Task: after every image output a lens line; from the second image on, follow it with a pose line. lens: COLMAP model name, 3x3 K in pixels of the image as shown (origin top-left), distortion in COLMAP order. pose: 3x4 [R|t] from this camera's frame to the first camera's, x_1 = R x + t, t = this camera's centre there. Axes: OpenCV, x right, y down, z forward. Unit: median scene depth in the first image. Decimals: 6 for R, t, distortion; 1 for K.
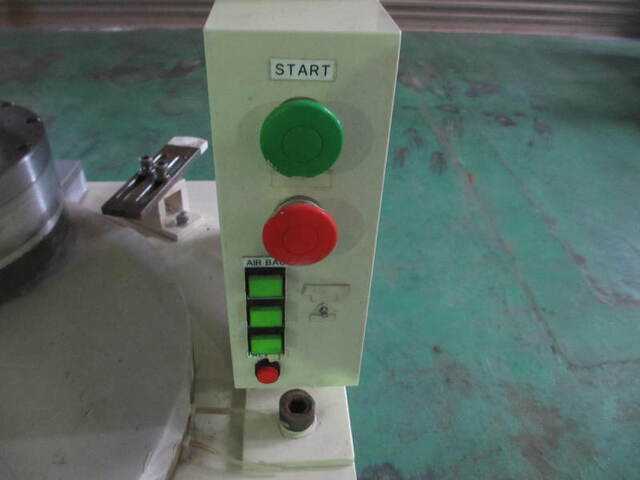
lens RADIAL K [[521.7, 0, 320.0], [0, 521.7, 240.0], [0, 0, 1]] dist [-0.059781, -0.003711]
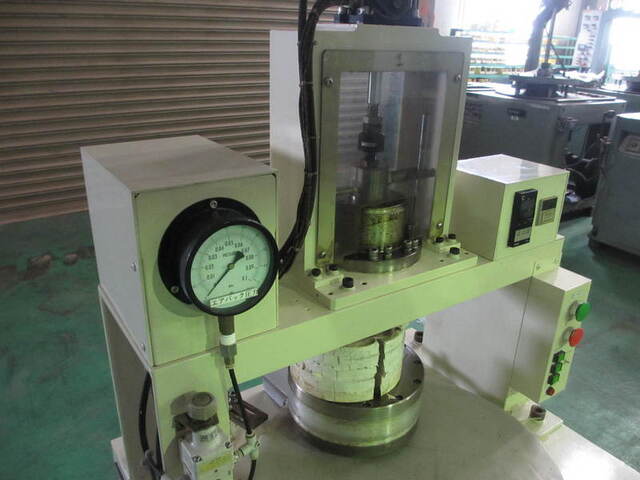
lens RADIAL K [[521.7, 0, 320.0], [0, 521.7, 240.0], [0, 0, 1]] dist [-0.059781, -0.003711]
pose [[0.858586, -0.200293, 0.471924, -0.572027], [0.305782, 0.938930, -0.157821, -0.113382], [-0.411493, 0.279809, 0.867399, -0.281470]]
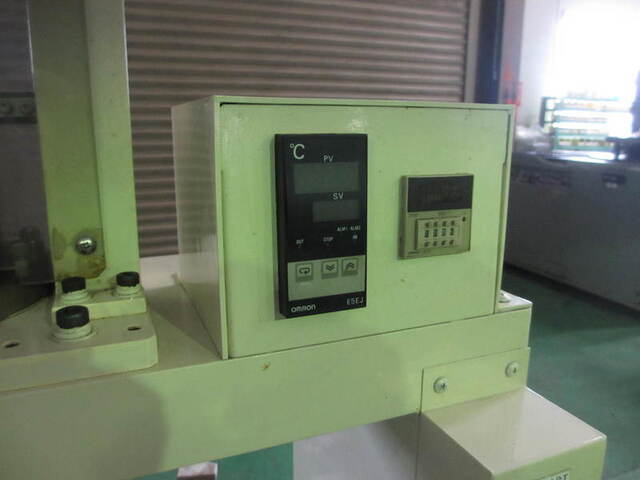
lens RADIAL K [[521.7, 0, 320.0], [0, 521.7, 240.0], [0, 0, 1]] dist [-0.059781, -0.003711]
pose [[0.945070, -0.100933, 0.310894, -0.143883], [0.217735, 0.903783, -0.368466, -0.085027], [-0.243790, 0.415919, 0.876115, -0.030371]]
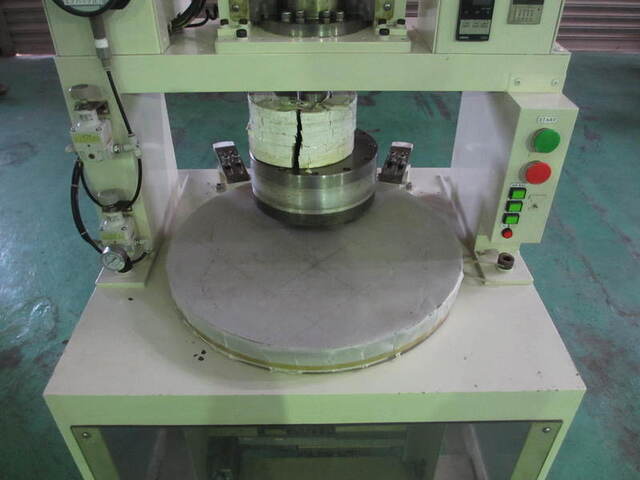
lens RADIAL K [[521.7, 0, 320.0], [0, 521.7, 240.0], [0, 0, 1]] dist [-0.059781, -0.003711]
pose [[0.997785, 0.002210, -0.066489, -0.203248], [-0.003291, 0.999864, -0.016155, 0.079259], [0.066444, 0.016338, 0.997656, -0.376787]]
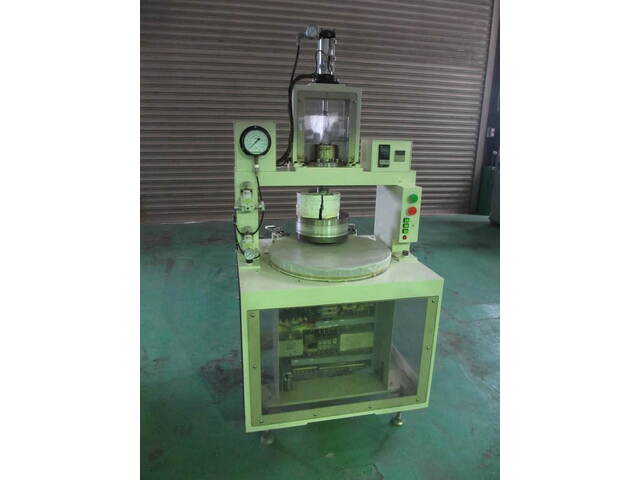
lens RADIAL K [[392.9, 0, 320.0], [0, 392.9, 240.0], [0, 0, 1]] dist [-0.100715, -0.000140]
pose [[0.987392, -0.053255, 0.149066, -0.456152], [0.102394, 0.933035, -0.344908, 0.451123], [-0.120716, 0.355823, 0.926724, -0.823740]]
